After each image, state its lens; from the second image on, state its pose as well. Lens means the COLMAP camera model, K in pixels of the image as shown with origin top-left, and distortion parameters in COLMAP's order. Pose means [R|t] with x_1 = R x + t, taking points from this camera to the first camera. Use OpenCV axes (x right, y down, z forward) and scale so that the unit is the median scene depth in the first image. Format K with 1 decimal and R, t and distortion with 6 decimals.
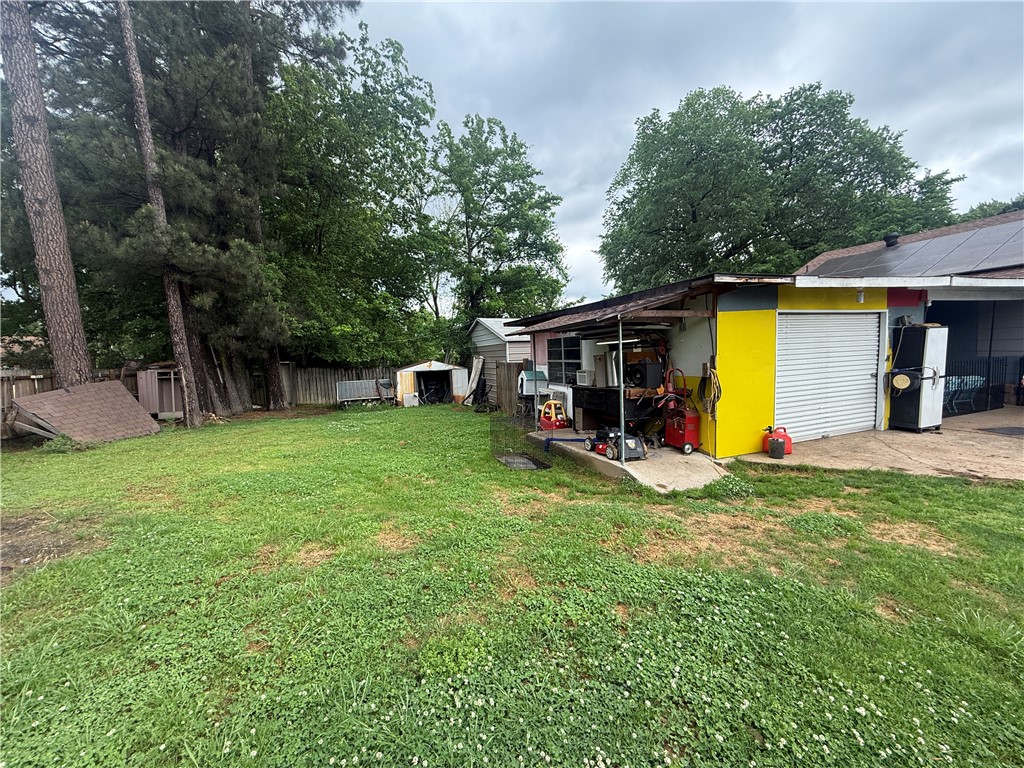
lens RADIAL K [[411.6, 0, 512.6], [0, 411.6, 383.0], [0, 0, 1]] dist [0.001250, -0.000520]
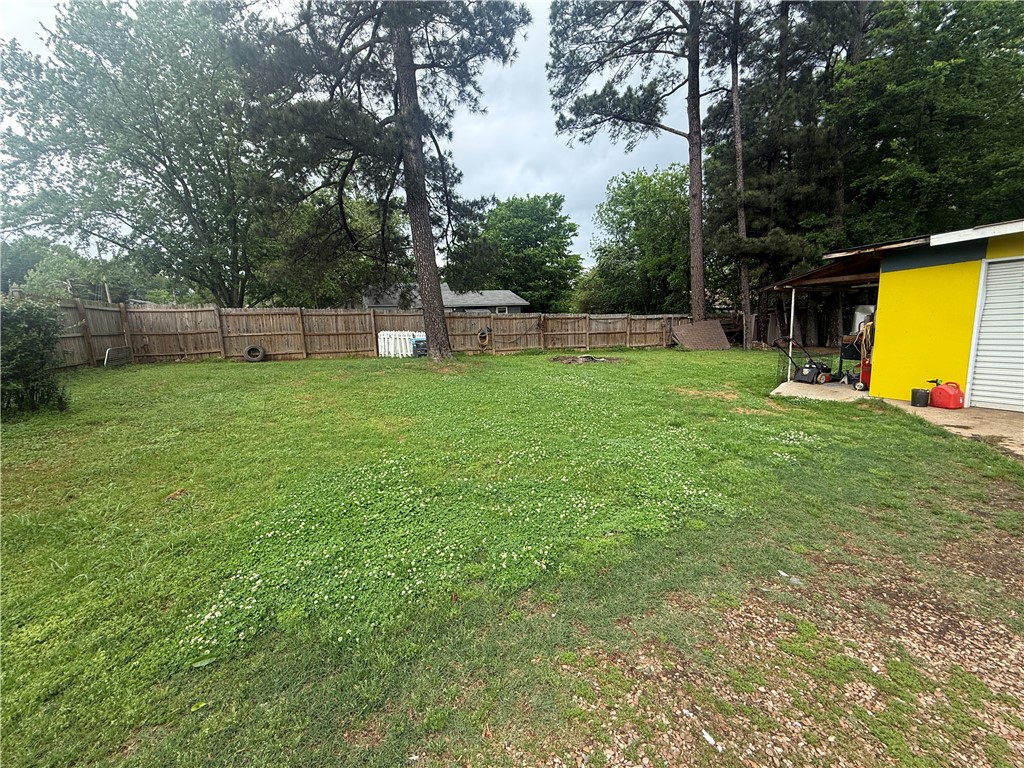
lens RADIAL K [[413.3, 0, 512.0], [0, 413.3, 384.0], [0, 0, 1]] dist [-0.003103, 0.001304]
pose [[0.077039, 0.175004, -0.981549, 1.483308], [-0.031929, 0.984403, 0.173007, -0.025932], [0.996517, 0.018011, 0.081425, -0.145237]]
